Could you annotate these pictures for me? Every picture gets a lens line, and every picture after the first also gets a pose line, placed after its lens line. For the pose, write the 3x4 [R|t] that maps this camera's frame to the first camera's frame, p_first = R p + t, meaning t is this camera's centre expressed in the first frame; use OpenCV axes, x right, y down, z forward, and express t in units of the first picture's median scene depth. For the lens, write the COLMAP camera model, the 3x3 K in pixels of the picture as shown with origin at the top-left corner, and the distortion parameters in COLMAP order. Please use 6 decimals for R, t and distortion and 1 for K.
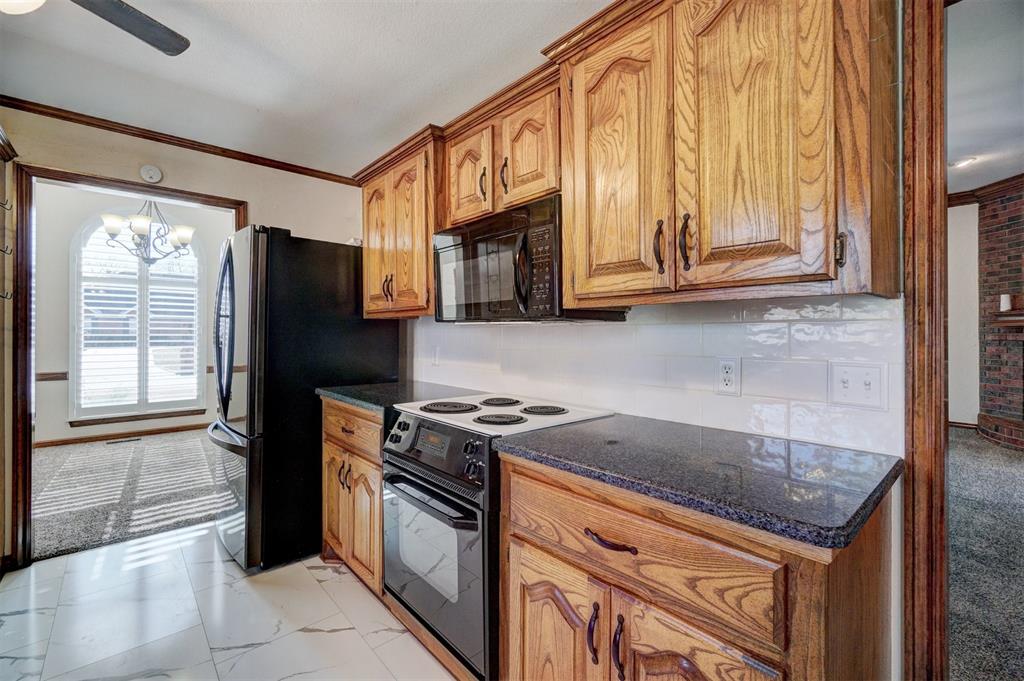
lens RADIAL K [[438.5, 0, 513.9], [0, 438.5, 331.4], [0, 0, 1]] dist [-0.001292, 0.000354]
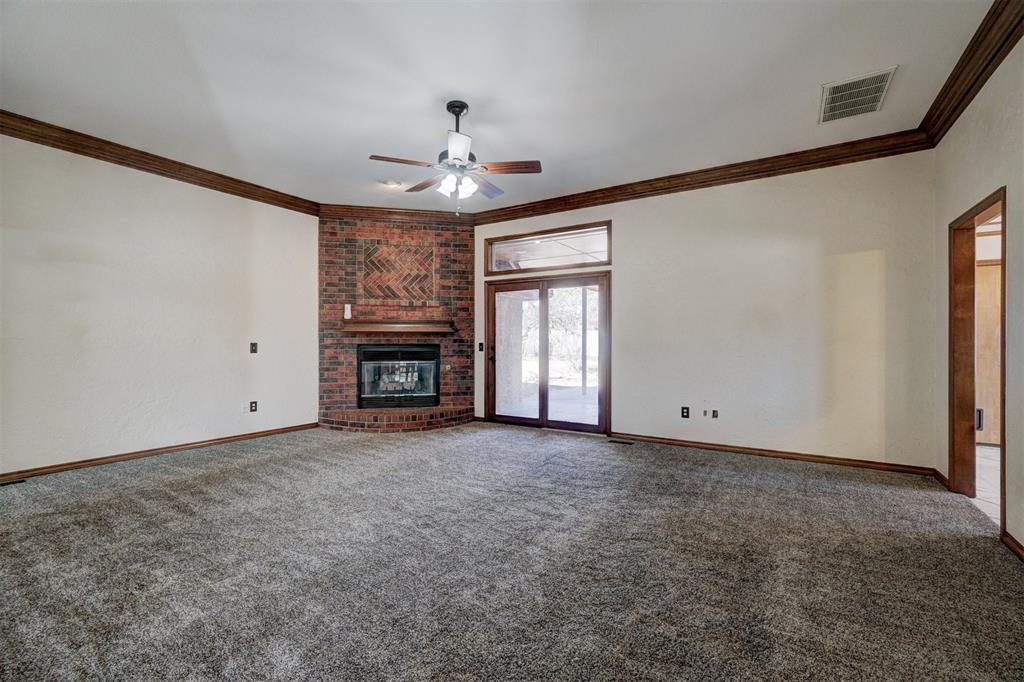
lens RADIAL K [[440.8, 0, 514.0], [0, 440.8, 340.2], [0, 0, 1]] dist [-0.000429, 0.000500]
pose [[-0.273006, -0.000967, 0.962012, -0.310245], [-0.003693, 0.999993, -0.000043, 0.023786], [-0.962005, -0.003565, -0.273008, 2.237490]]
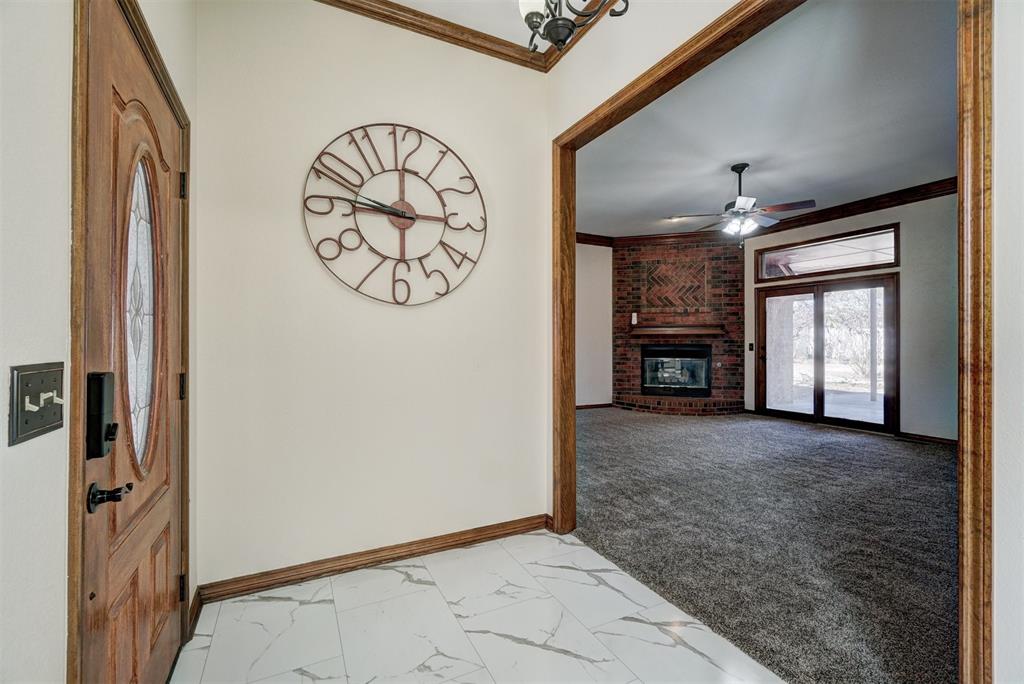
lens RADIAL K [[448.3, 0, 512.4], [0, 448.3, 338.6], [0, 0, 1]] dist [-0.001932, 0.000742]
pose [[0.255135, 0.003397, 0.966899, -1.148595], [-0.003360, 0.999991, -0.002627, 0.021657], [-0.966899, -0.002579, 0.255145, 2.531286]]
